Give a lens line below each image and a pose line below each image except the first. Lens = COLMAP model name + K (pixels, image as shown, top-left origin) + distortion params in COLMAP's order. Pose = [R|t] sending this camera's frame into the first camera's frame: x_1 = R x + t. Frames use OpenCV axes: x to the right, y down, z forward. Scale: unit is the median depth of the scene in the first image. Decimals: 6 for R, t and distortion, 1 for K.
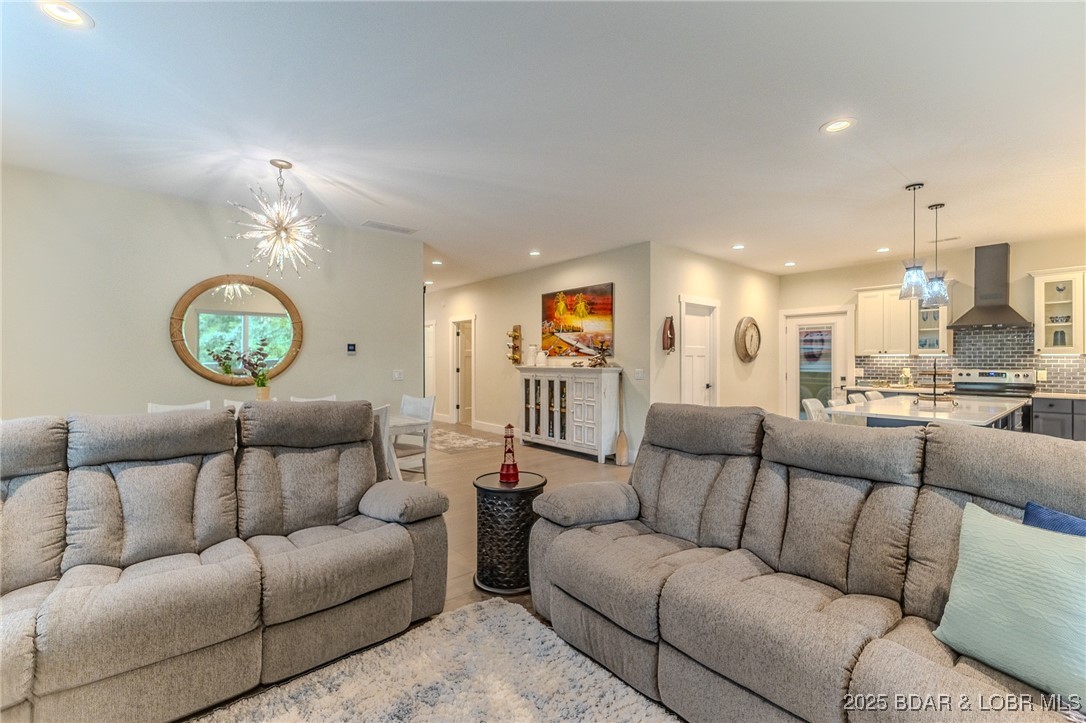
lens RADIAL K [[464.8, 0, 543.0], [0, 464.8, 361.5], [0, 0, 1]] dist [0.000870, 0.000098]
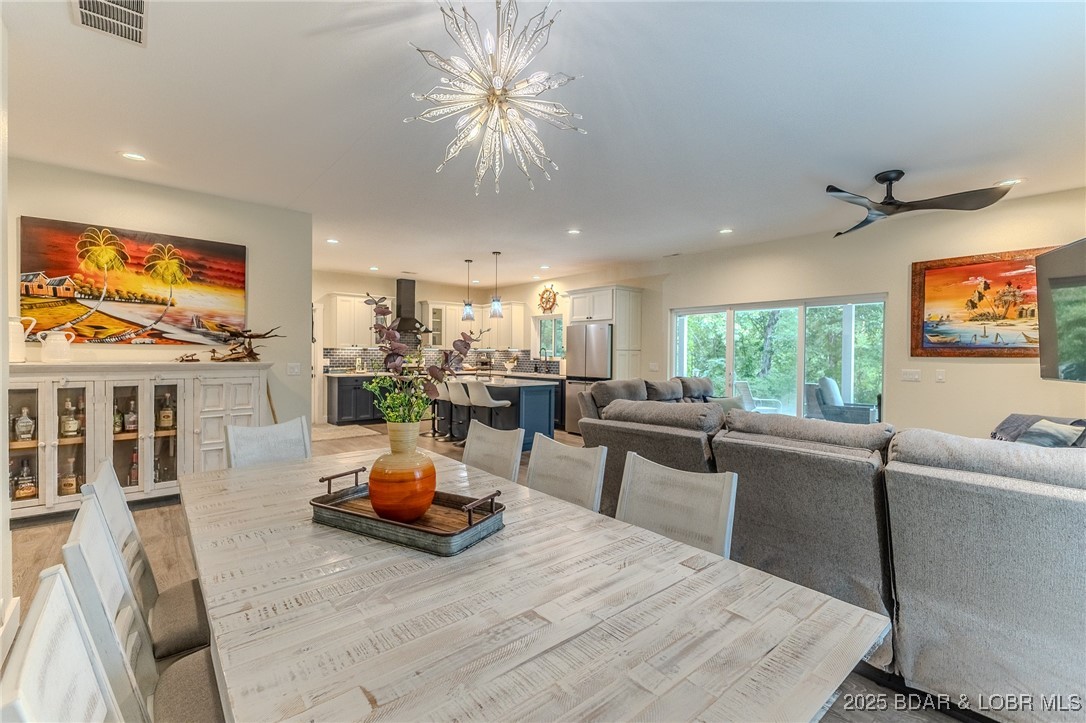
lens RADIAL K [[464.8, 0, 543.0], [0, 464.8, 361.5], [0, 0, 1]] dist [0.000870, 0.000098]
pose [[-0.010516, -0.018554, 0.999773, -0.569465], [-0.009257, 0.999787, 0.018457, -0.005093], [-0.999902, -0.009061, -0.010685, 0.514004]]
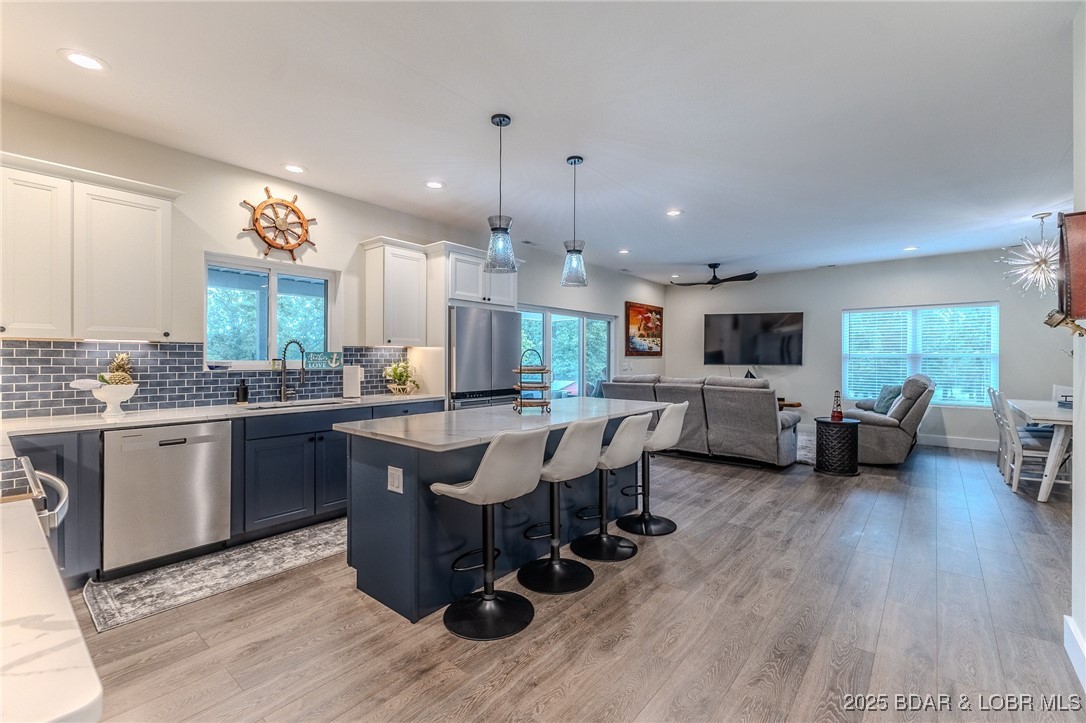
lens RADIAL K [[464.8, 0, 543.0], [0, 464.8, 361.5], [0, 0, 1]] dist [0.000870, 0.000098]
pose [[-0.985055, 0.000879, -0.172235, 0.643159], [0.000069, 0.999989, 0.004713, 0.004891], [0.172237, 0.004631, -0.985045, 1.148976]]
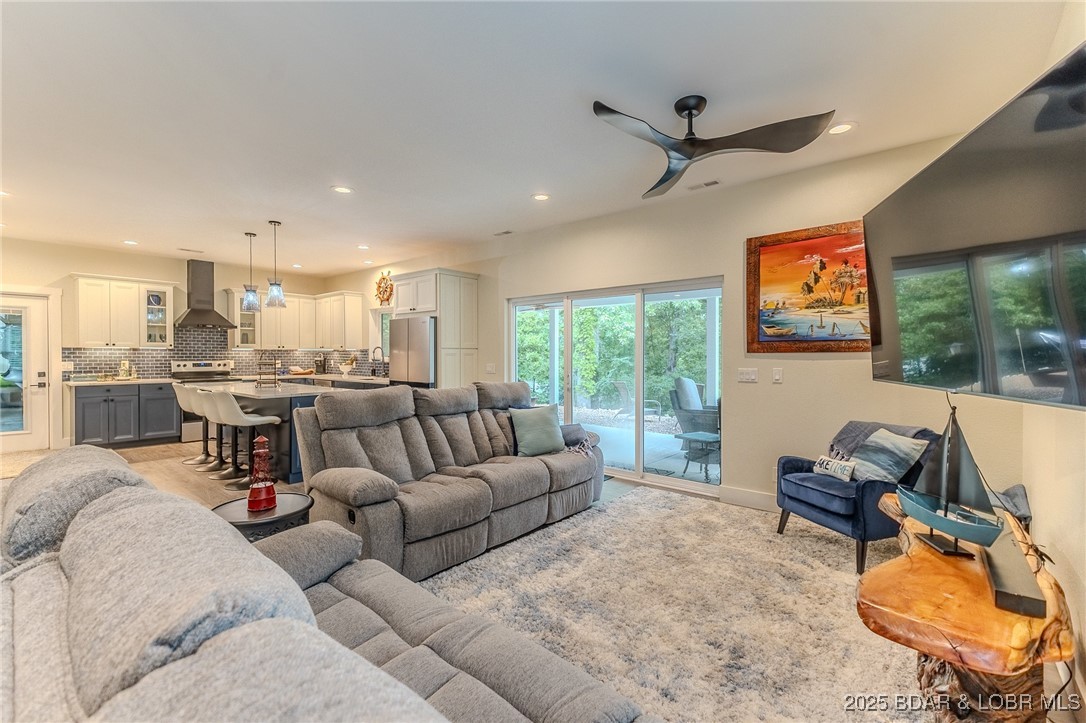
lens RADIAL K [[464.8, 0, 543.0], [0, 464.8, 361.5], [0, 0, 1]] dist [0.000870, 0.000098]
pose [[-0.163301, -0.017058, 0.986429, -0.387478], [-0.001208, 0.999853, 0.017090, -0.002940], [-0.986575, 0.001599, -0.163298, 0.276398]]
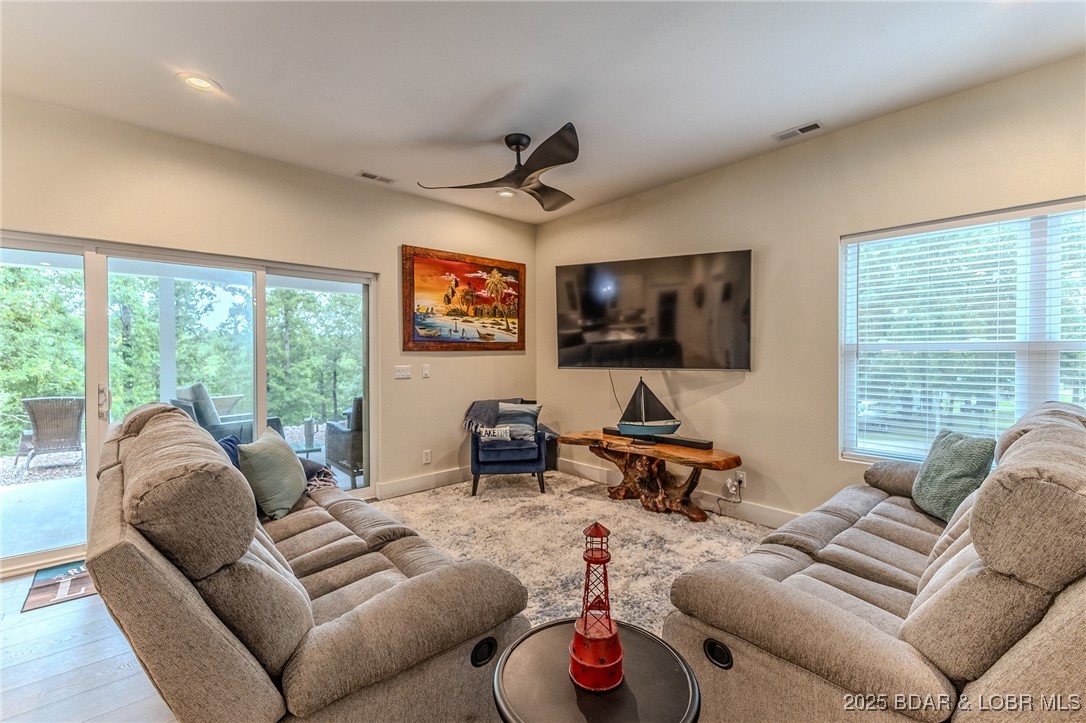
lens RADIAL K [[468.3, 0, 543.0], [0, 468.3, 361.5], [0, 0, 1]] dist [-0.001327, -0.000104]
pose [[-0.999314, 0.004281, -0.036797, 0.011261], [0.003791, 0.999903, 0.013379, 0.002324], [0.036850, 0.013231, -0.999233, 0.587742]]
